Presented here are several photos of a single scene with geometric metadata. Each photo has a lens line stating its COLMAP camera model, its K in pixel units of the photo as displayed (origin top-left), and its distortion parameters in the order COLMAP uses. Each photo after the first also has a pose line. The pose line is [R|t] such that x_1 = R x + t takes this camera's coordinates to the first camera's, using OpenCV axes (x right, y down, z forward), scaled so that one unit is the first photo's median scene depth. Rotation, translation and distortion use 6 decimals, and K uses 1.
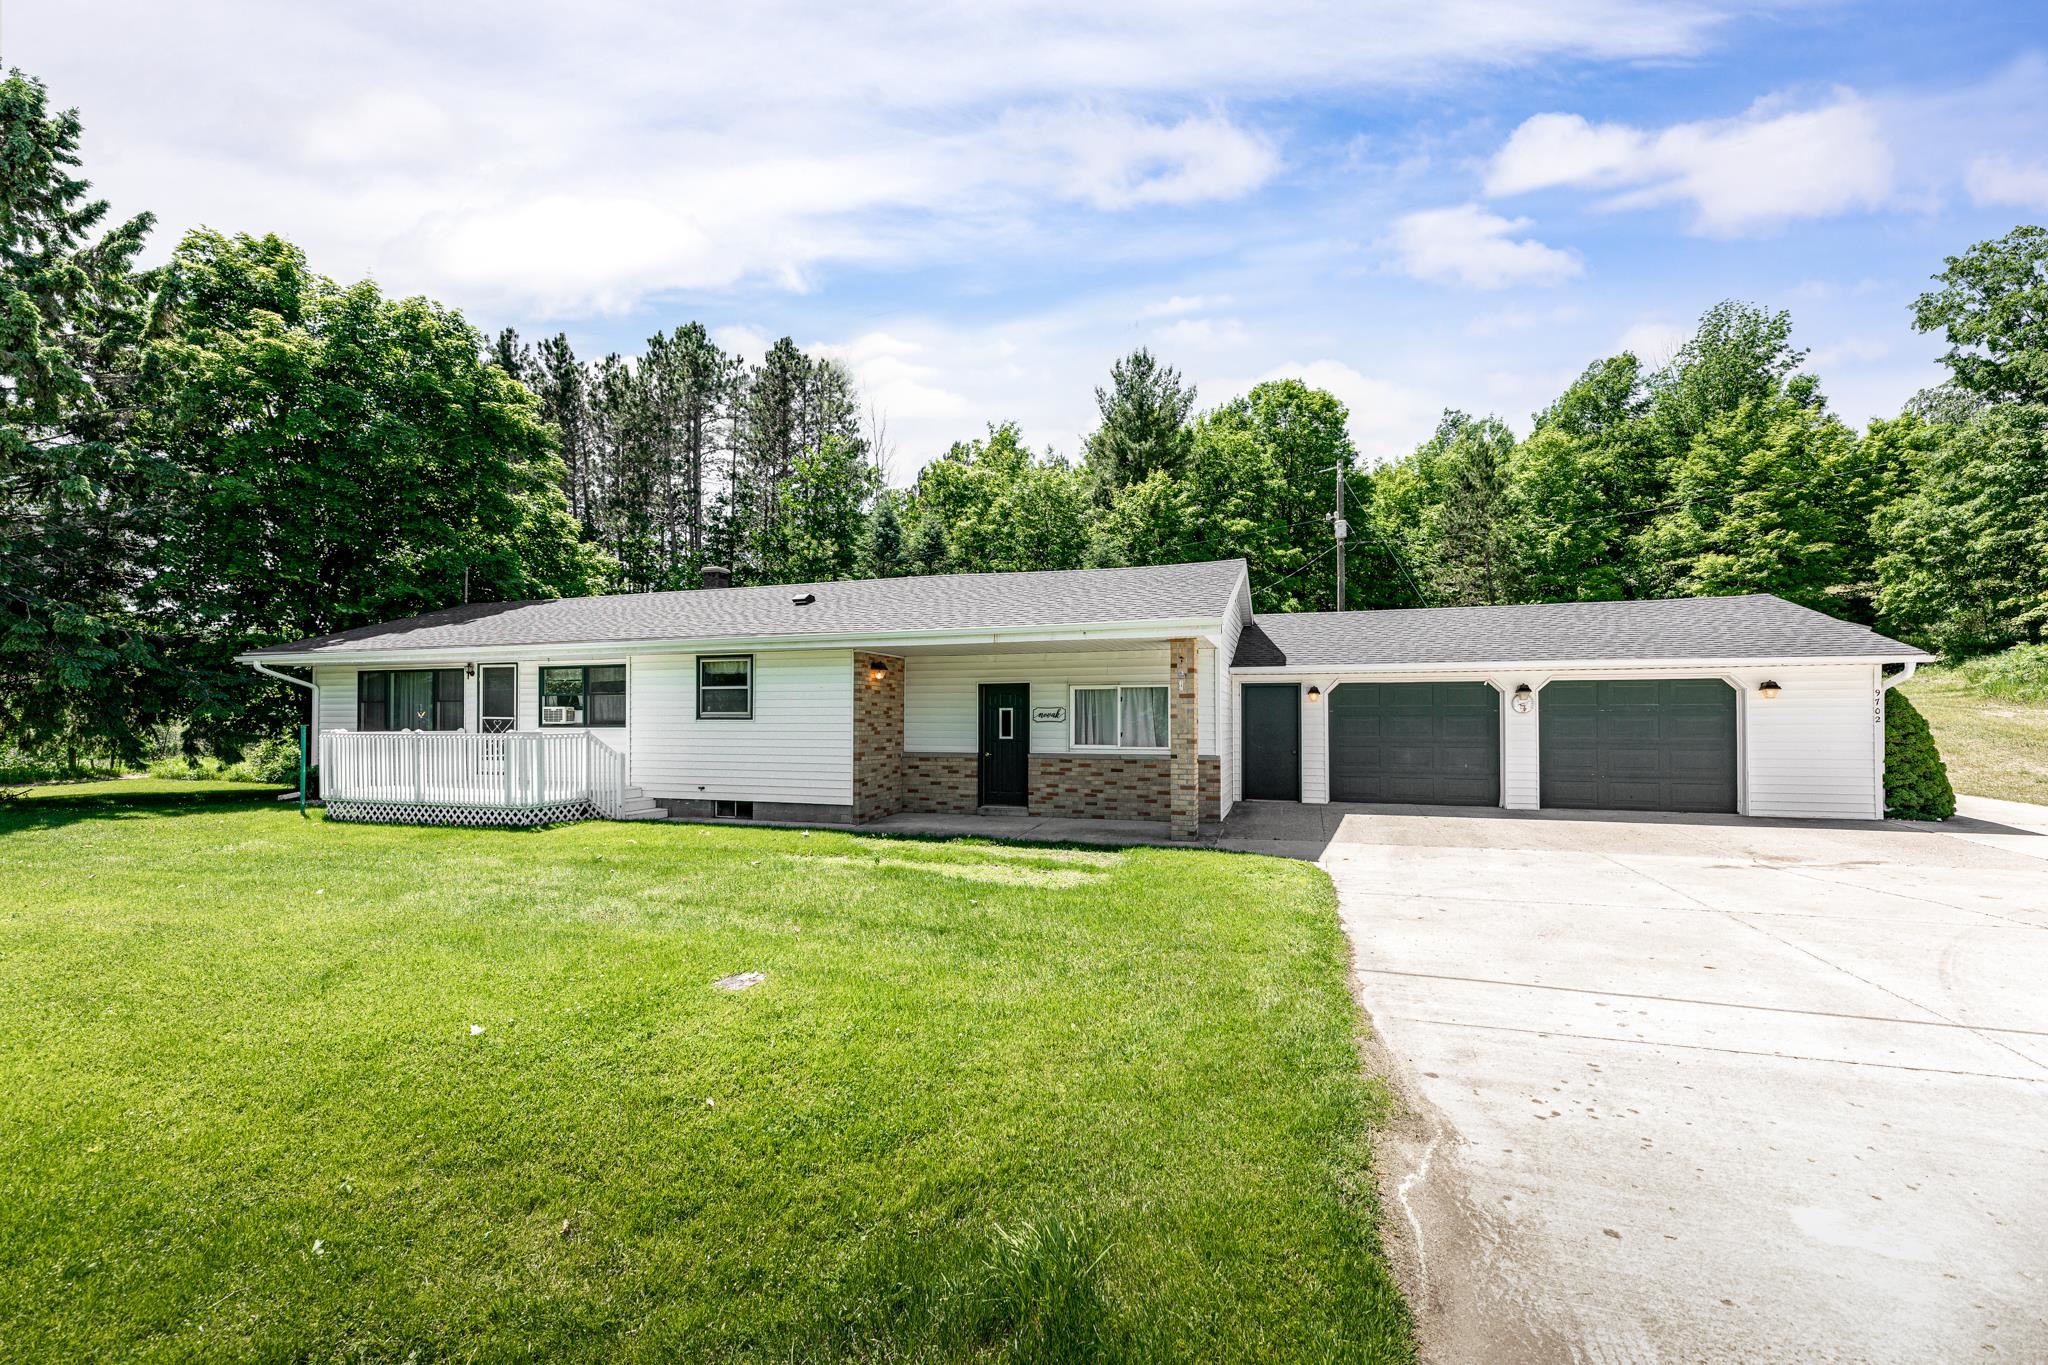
lens RADIAL K [[838.3, 0, 1021.5], [0, 838.3, 712.3], [0, 0, 1]] dist [-0.000074, -0.001267]
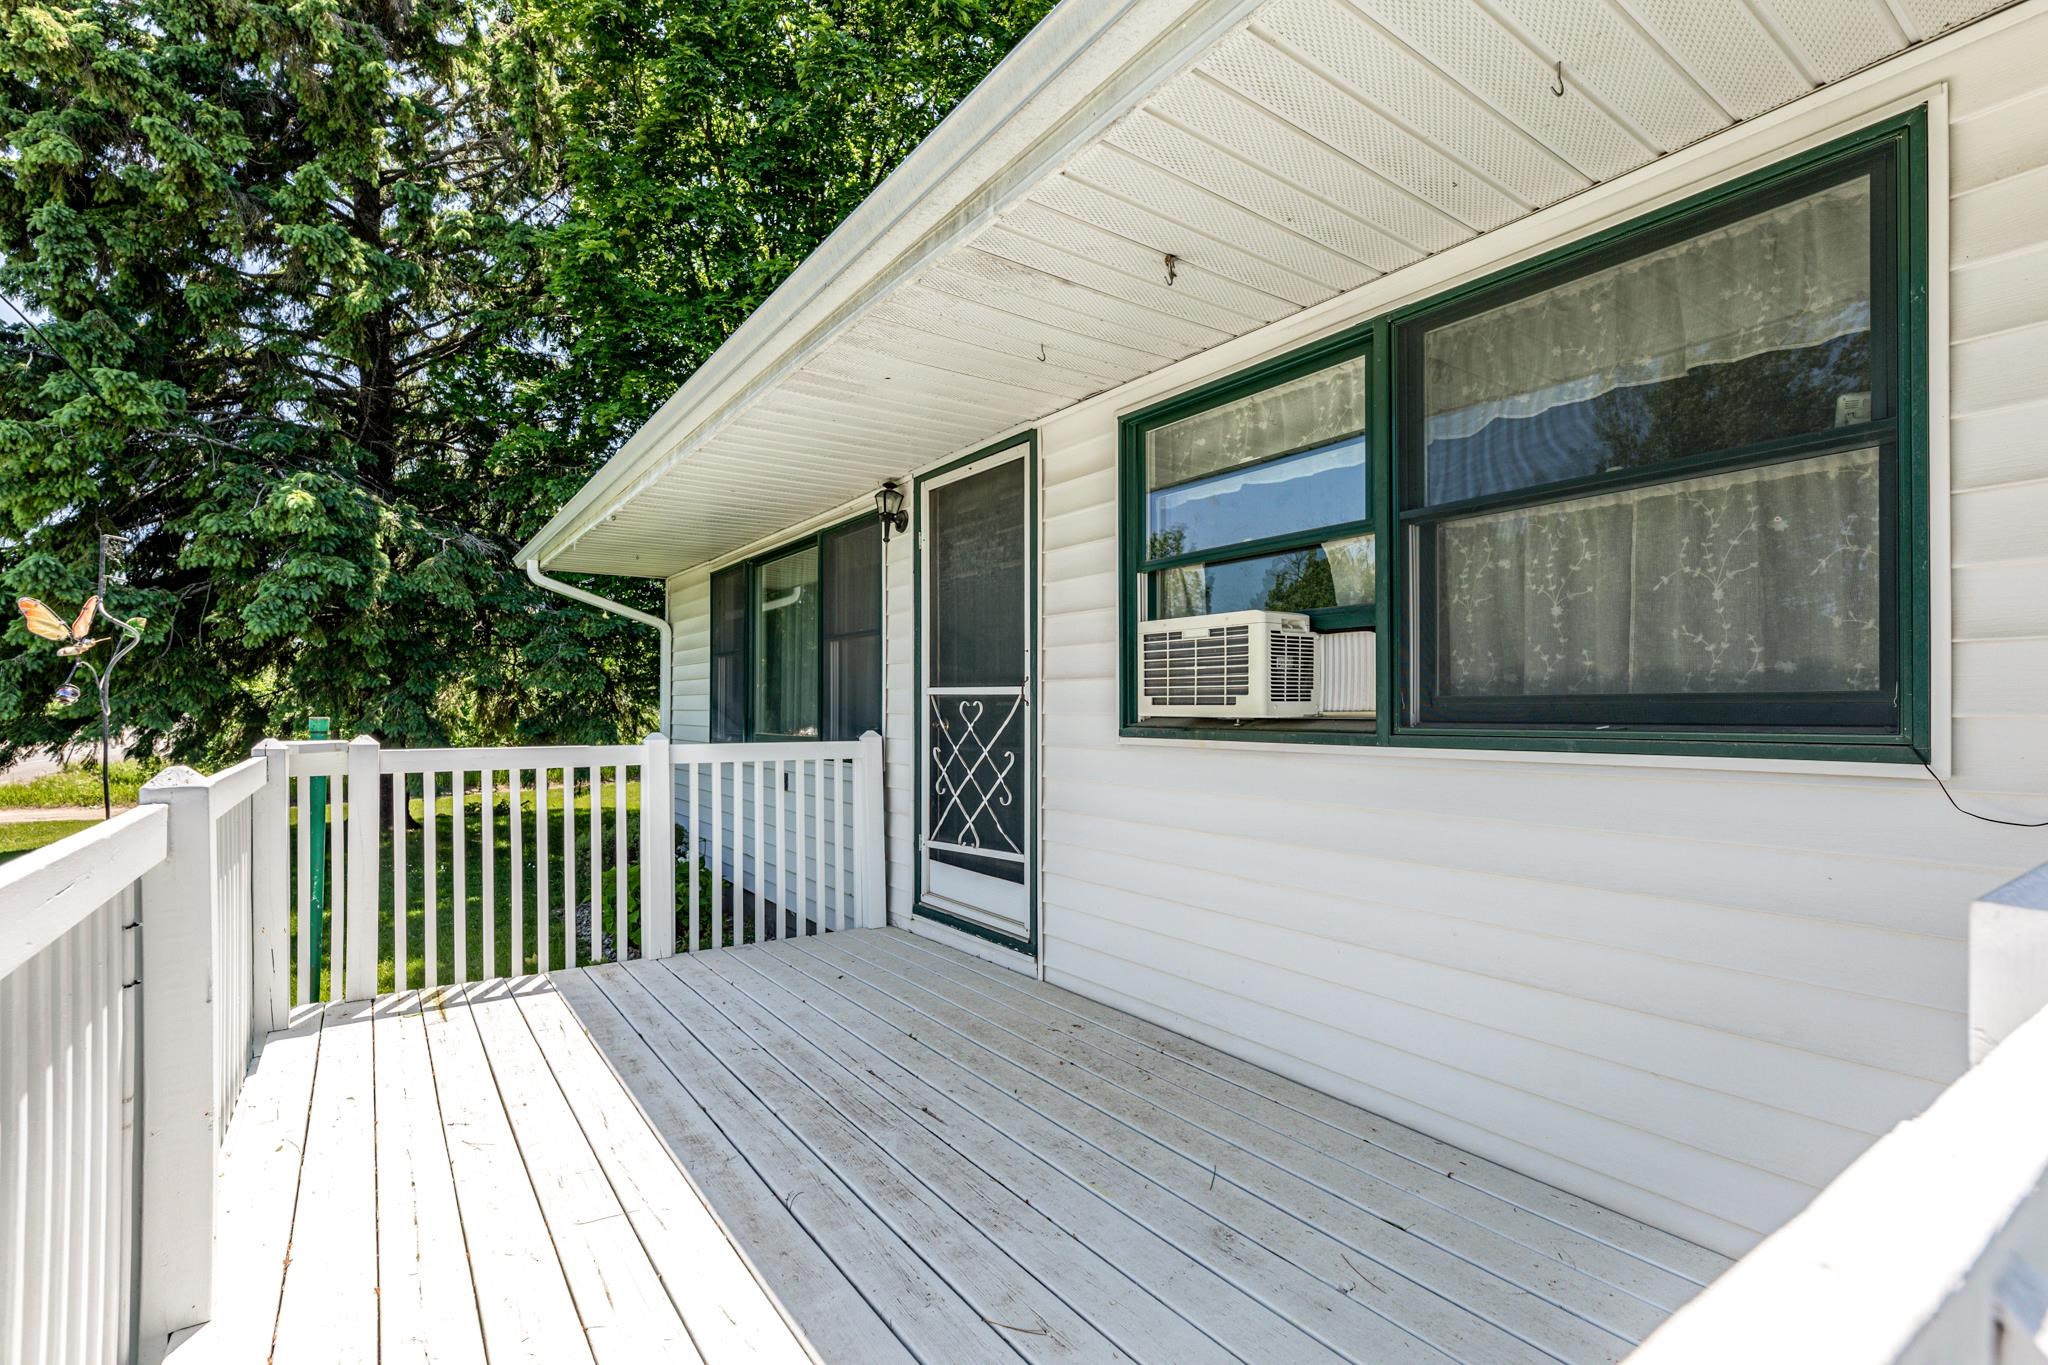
lens RADIAL K [[929.8, 0, 1026.1], [0, 929.8, 702.8], [0, 0, 1]] dist [0.000327, 0.000007]
pose [[0.802193, -0.003934, -0.597052, -0.523542], [0.004144, 0.999991, -0.001021, 0.012091], [0.597051, -0.001655, 0.802202, 0.916892]]
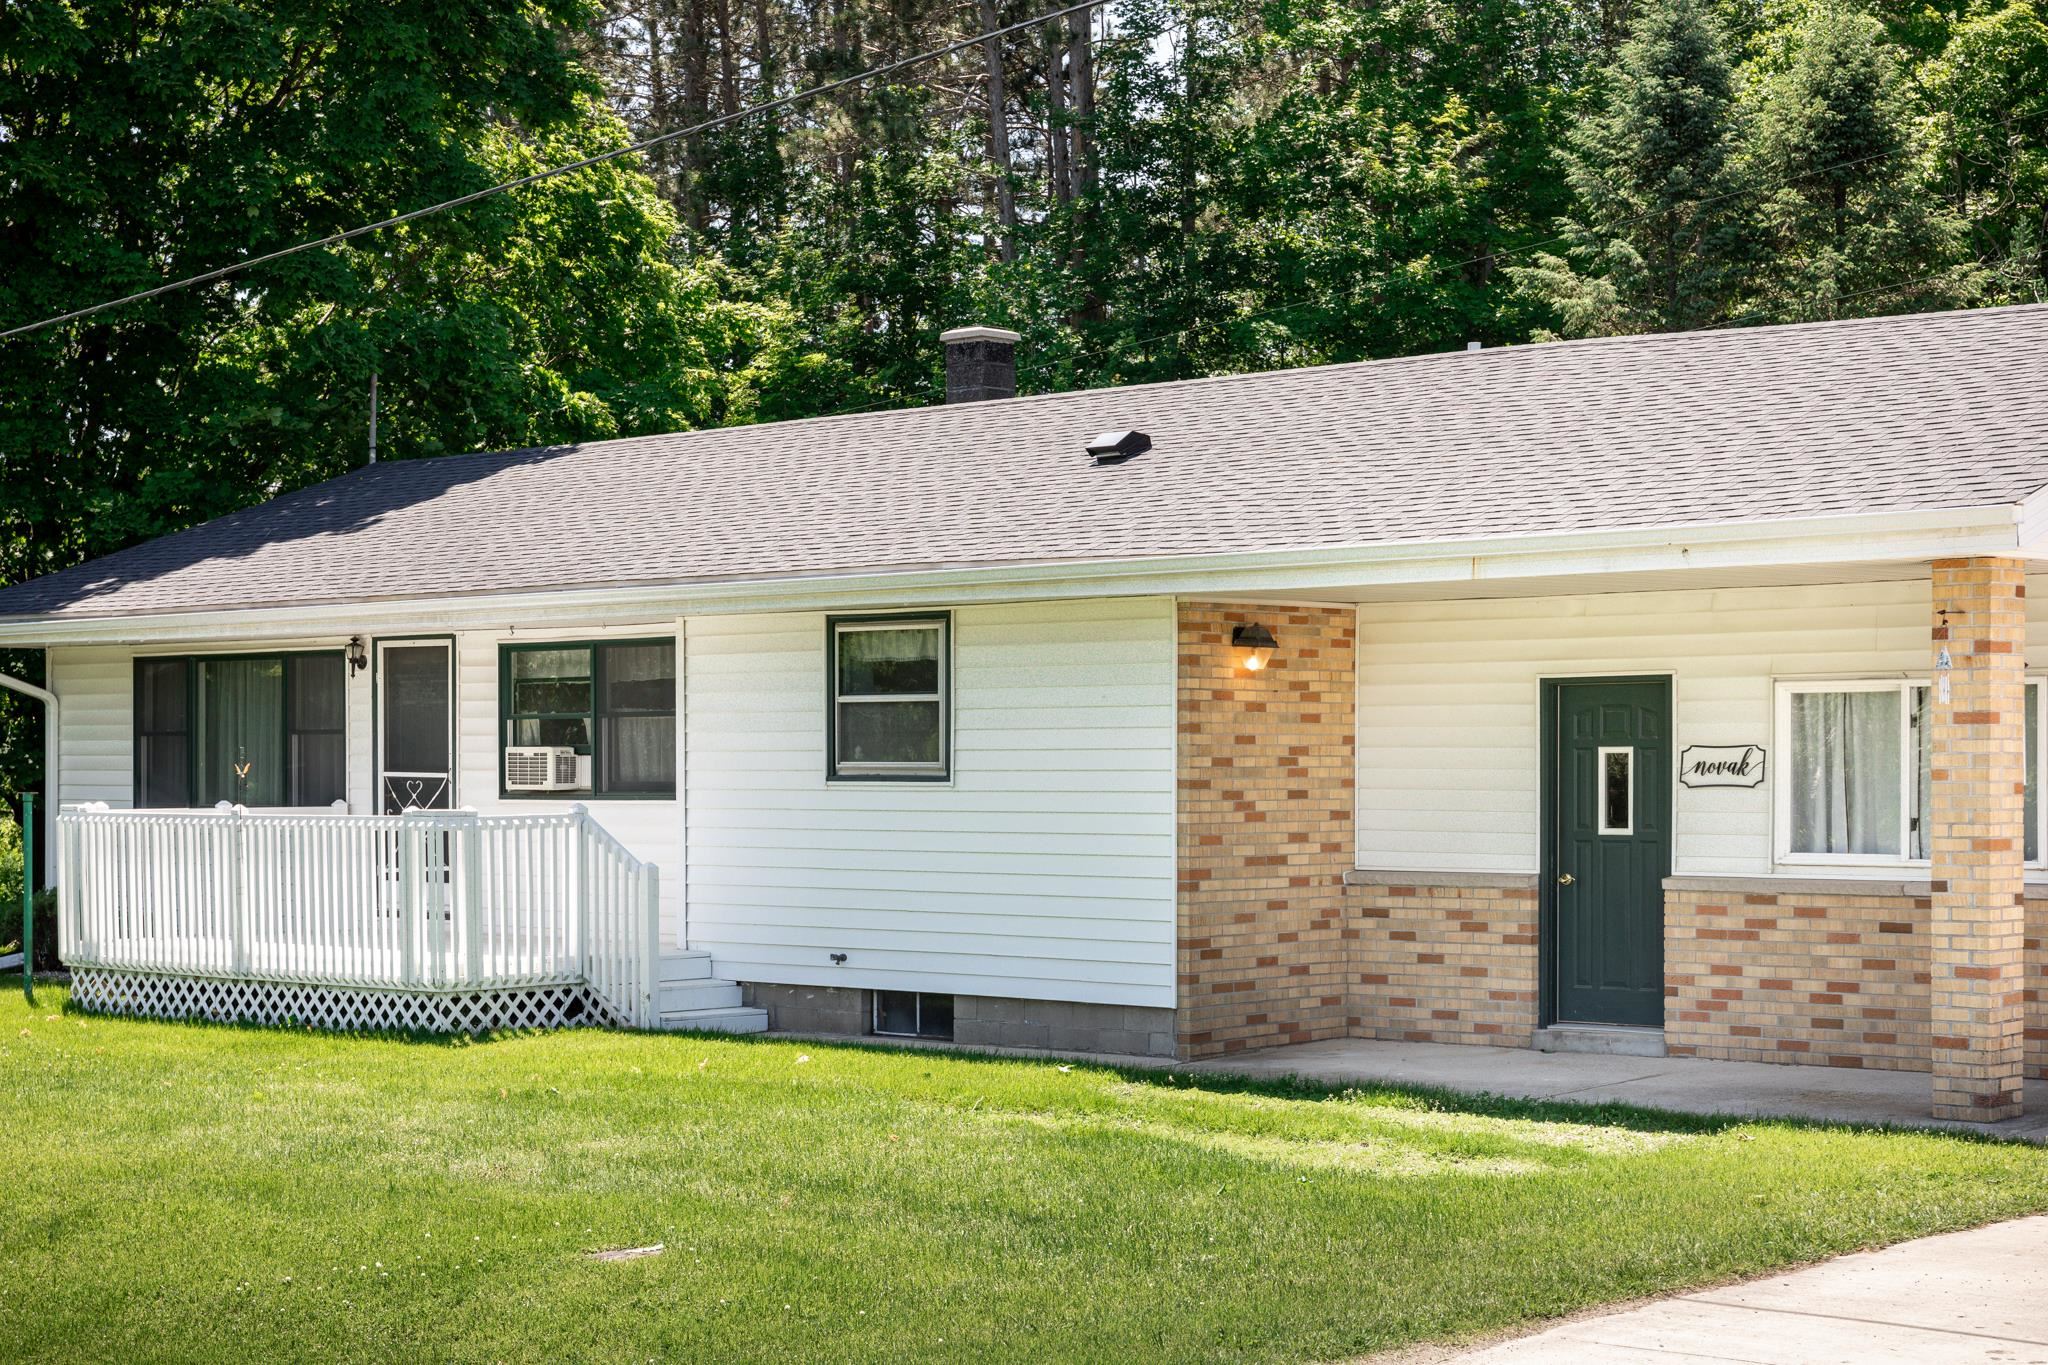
lens RADIAL K [[3392.7, 0, 1022.9], [0, 3392.7, 689.9], [0, 0, 1]] dist [-0.025512, 0.000000]
pose [[0.911168, -0.011265, -0.411880, 0.343603], [0.007115, 0.999907, -0.011607, -0.014347], [0.411973, 0.007645, 0.911164, -0.395678]]
